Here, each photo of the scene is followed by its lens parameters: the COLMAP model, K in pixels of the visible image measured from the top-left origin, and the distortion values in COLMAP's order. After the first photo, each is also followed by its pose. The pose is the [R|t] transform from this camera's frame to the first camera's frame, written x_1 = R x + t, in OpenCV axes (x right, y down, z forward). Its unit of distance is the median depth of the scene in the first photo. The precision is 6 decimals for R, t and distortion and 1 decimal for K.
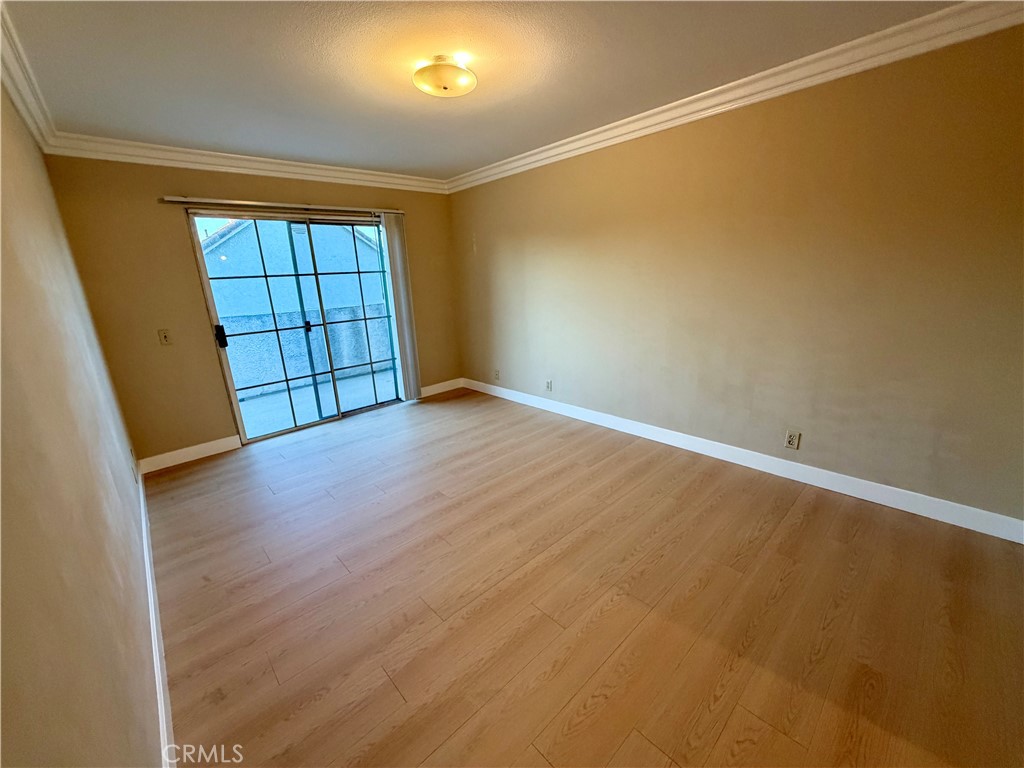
lens RADIAL K [[408.7, 0, 512.0], [0, 408.7, 384.0], [0, 0, 1]] dist [-0.000884, 0.000127]
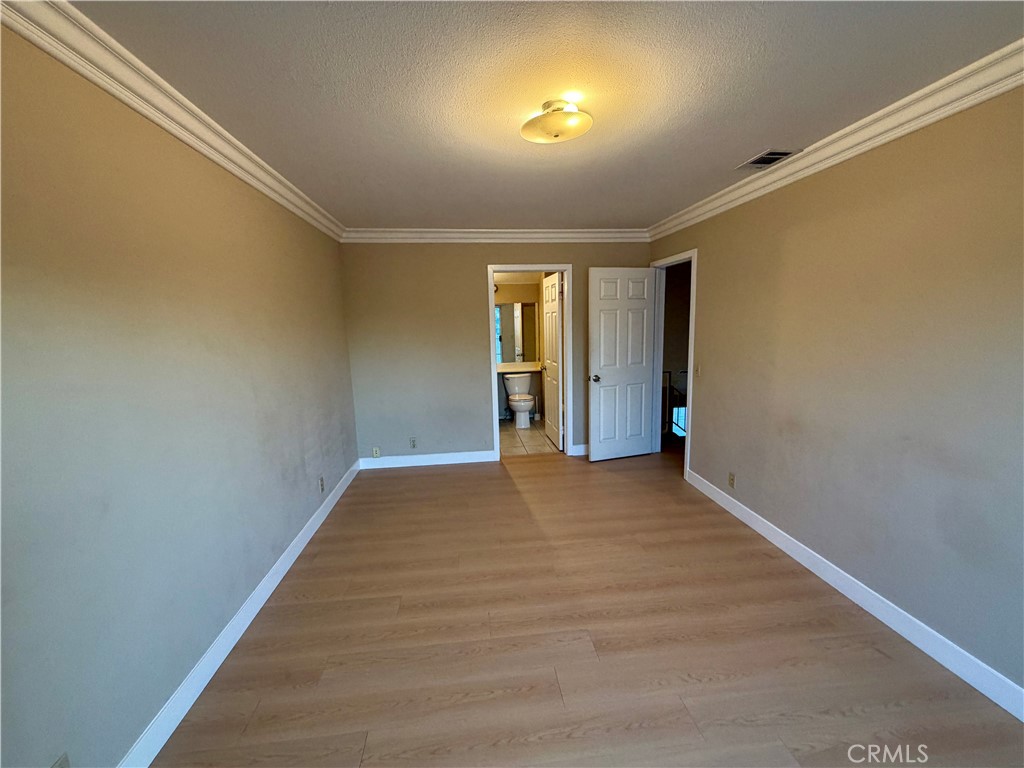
lens RADIAL K [[408.7, 0, 512.0], [0, 408.7, 384.0], [0, 0, 1]] dist [-0.000884, 0.000127]
pose [[-0.803573, -0.023522, 0.594741, -0.608178], [0.210412, 0.923474, 0.320817, -0.523923], [-0.556774, 0.382940, -0.737129, 1.868869]]
